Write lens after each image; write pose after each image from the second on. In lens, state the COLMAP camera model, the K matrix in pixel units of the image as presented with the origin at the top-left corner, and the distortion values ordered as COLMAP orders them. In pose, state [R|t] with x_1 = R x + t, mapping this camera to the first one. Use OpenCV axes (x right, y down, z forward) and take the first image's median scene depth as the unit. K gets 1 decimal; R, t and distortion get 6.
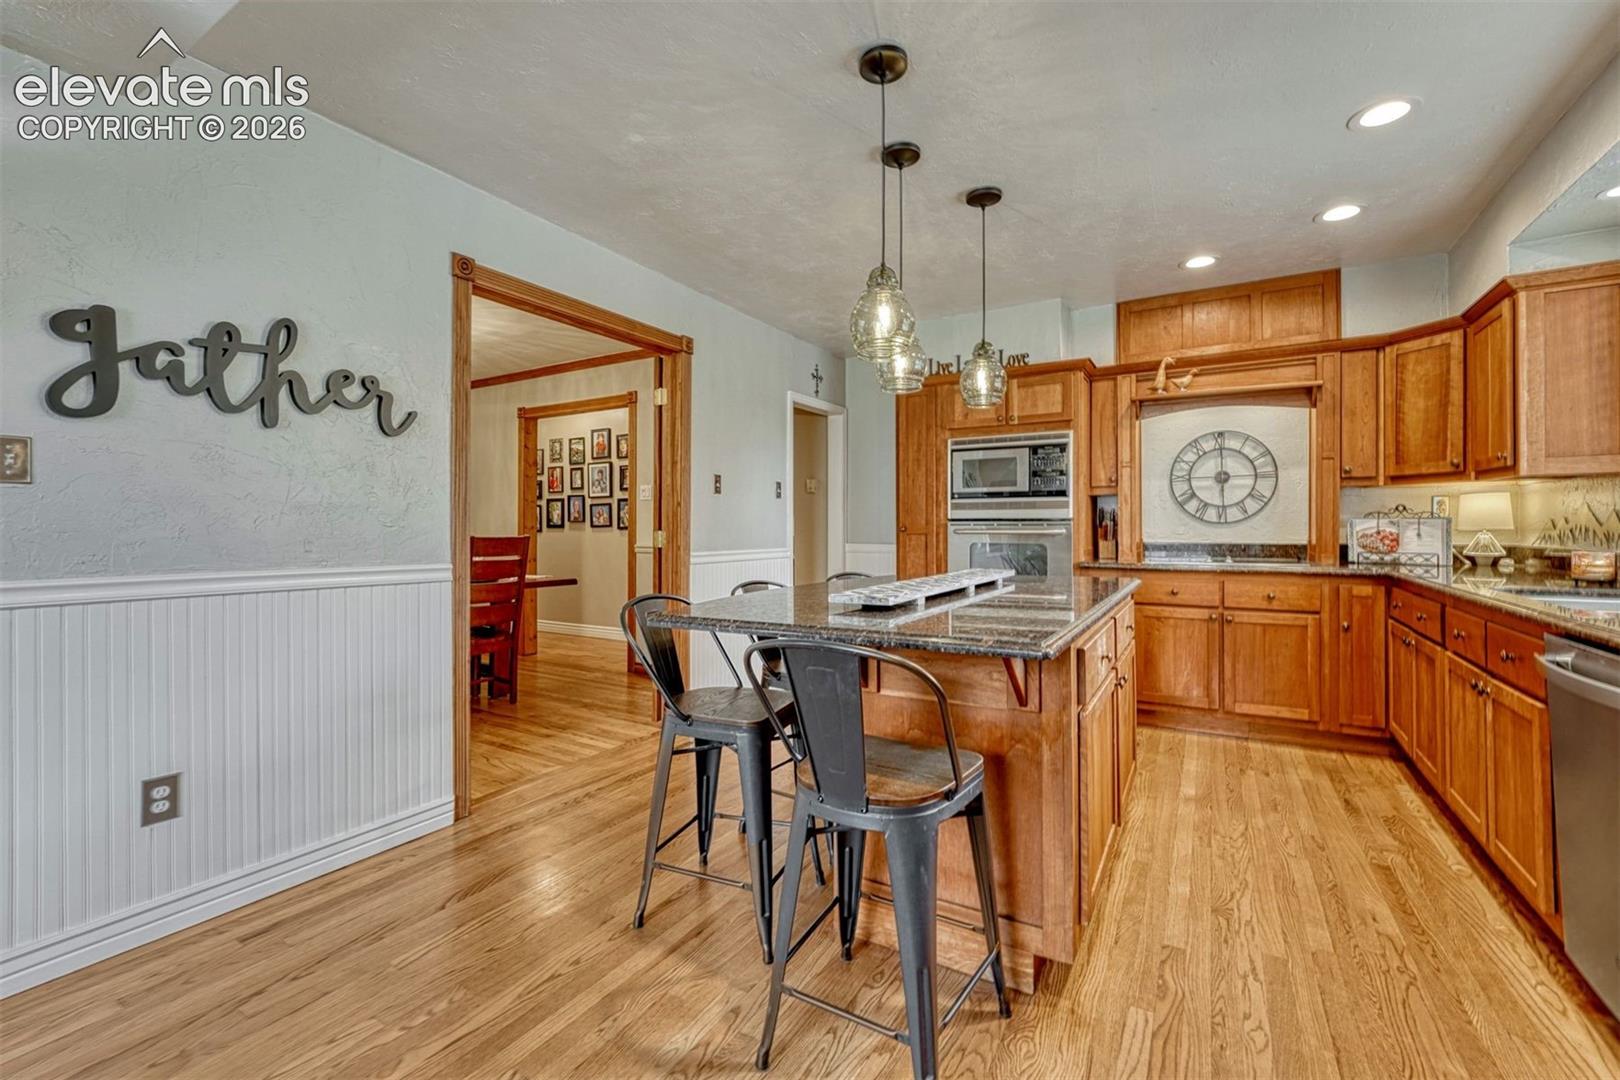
lens RADIAL K [[682.9, 0, 804.9], [0, 682.9, 529.9], [0, 0, 1]] dist [-0.007799, -0.000324]
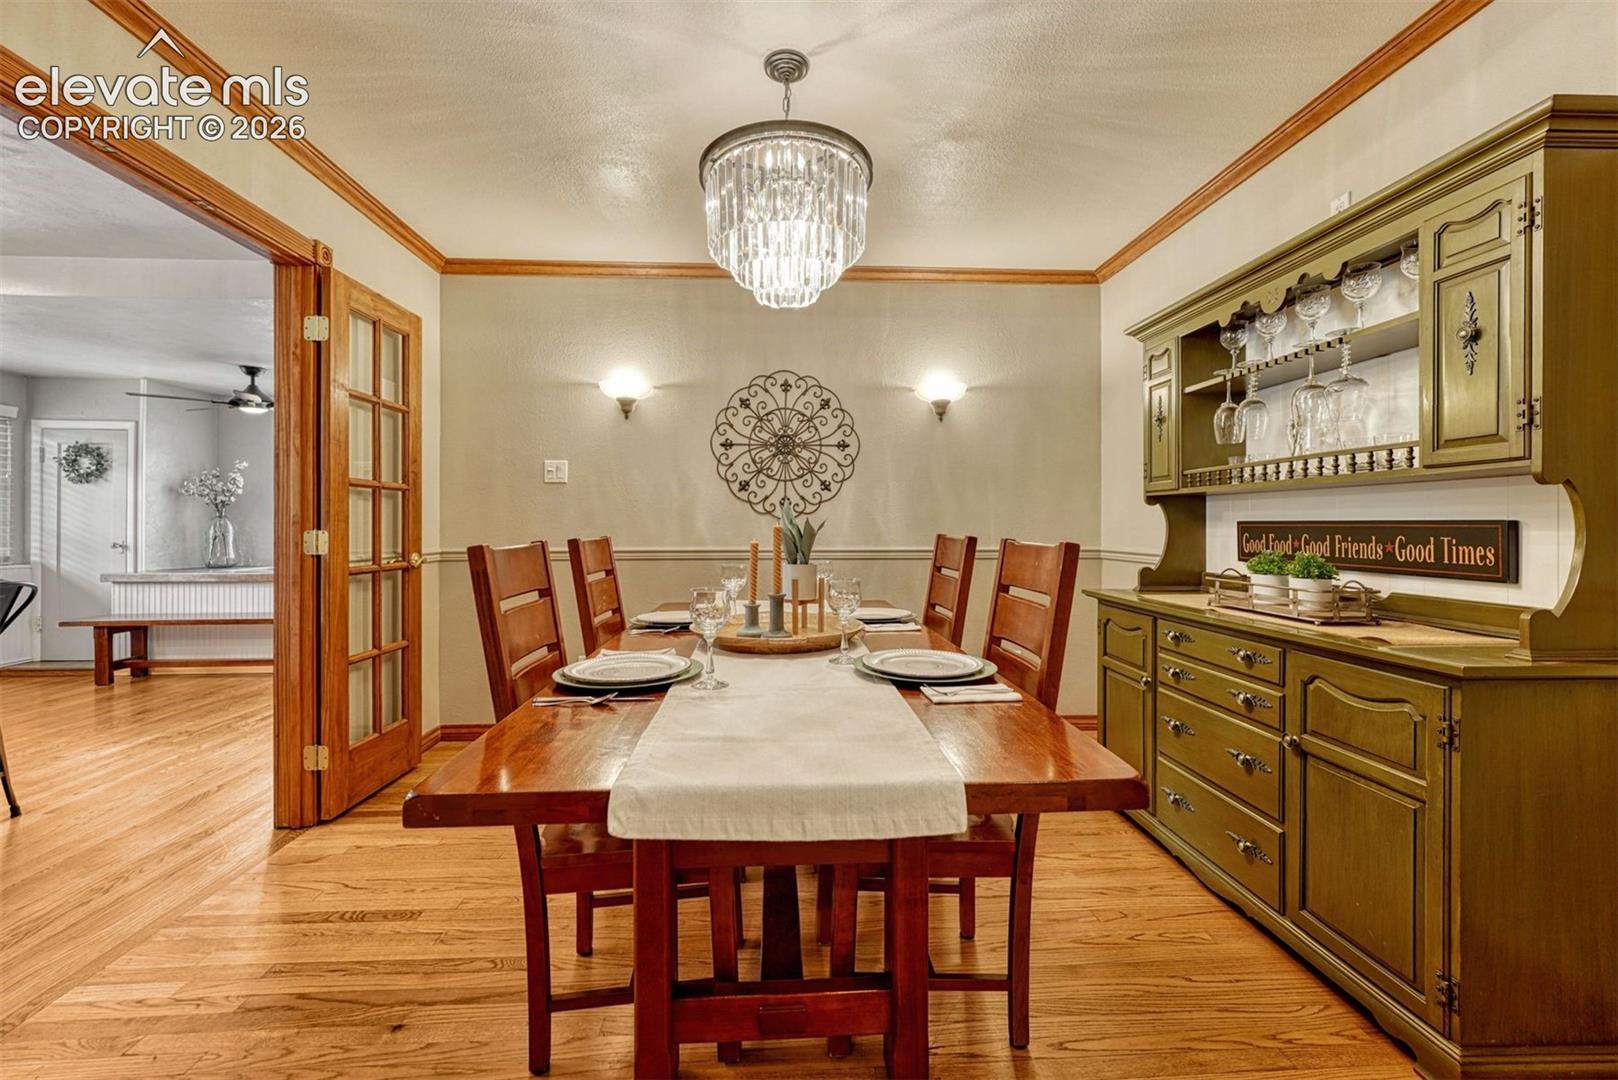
lens RADIAL K [[682.0, 0, 805.5], [0, 682.0, 529.9], [0, 0, 1]] dist [-0.007799, -0.000324]
pose [[-0.831713, 0.000136, -0.555205, -0.433238], [-0.004539, 0.999965, 0.007044, 0.006051], [0.555187, 0.008378, -0.831683, 1.610394]]
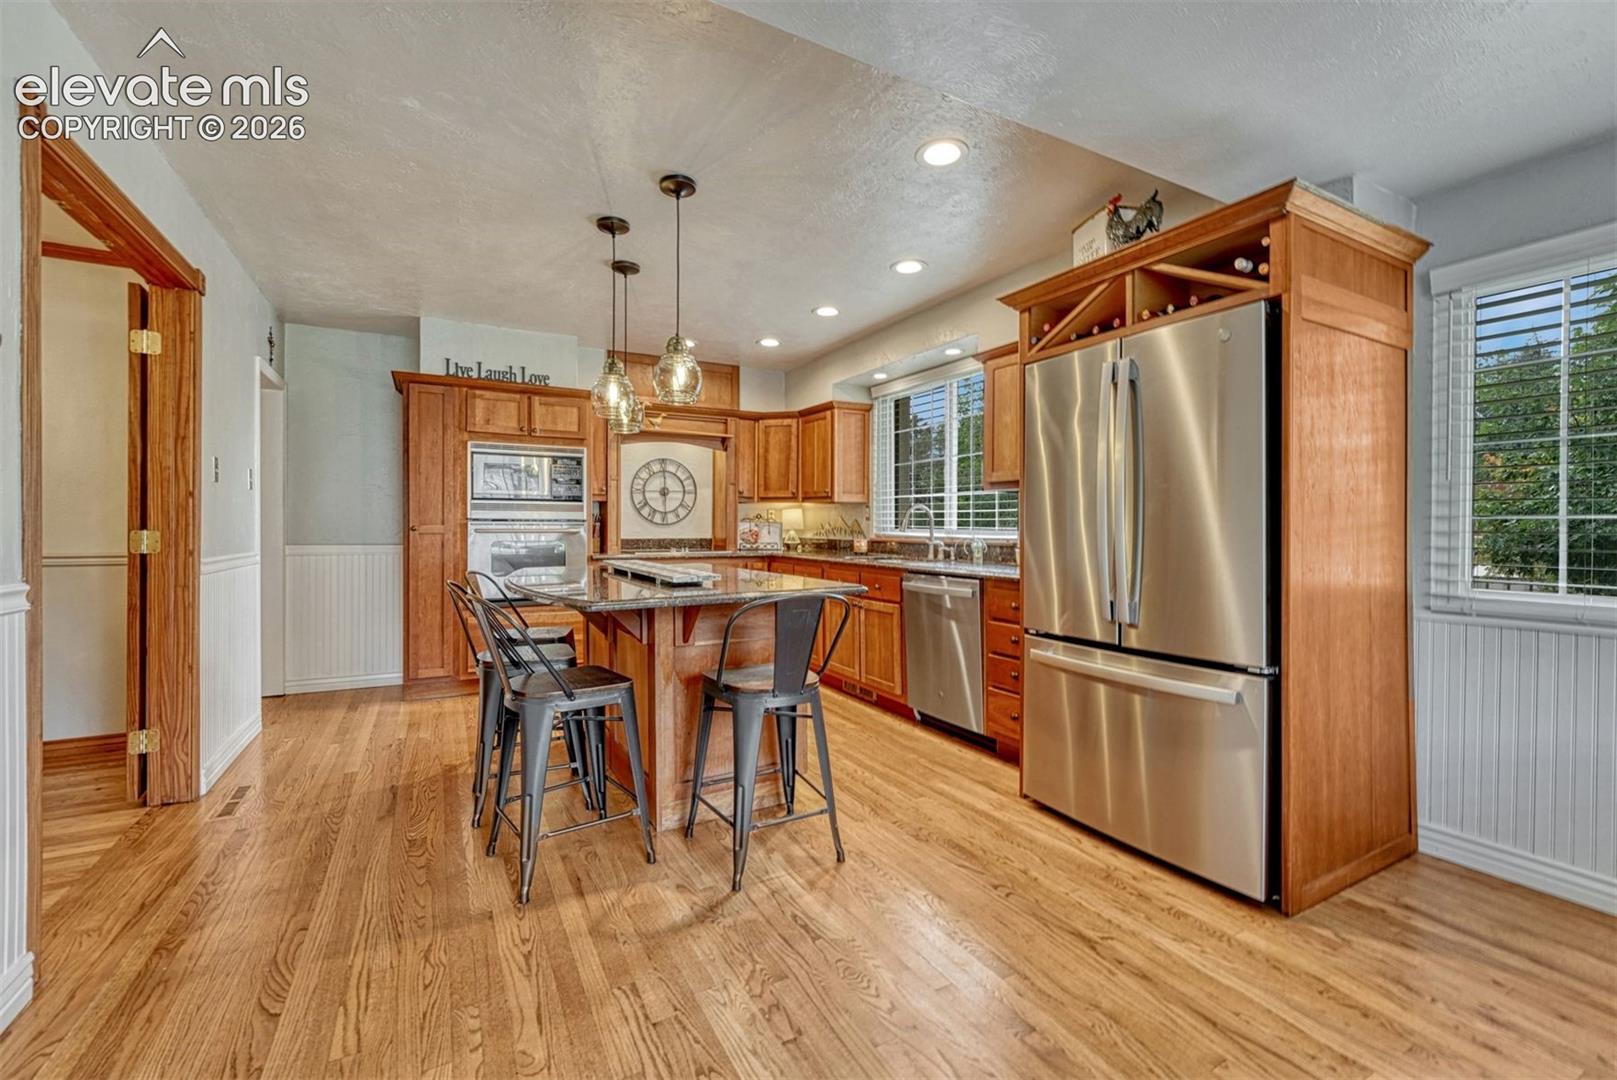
lens RADIAL K [[681.6, 0, 809.5], [0, 681.6, 531.4], [0, 0, 1]] dist [-0.007799, -0.000324]
pose [[0.498840, -0.002457, 0.866690, -0.508929], [0.000998, 0.999997, 0.002261, 0.001727], [-0.866693, -0.000263, 0.498841, 0.048971]]
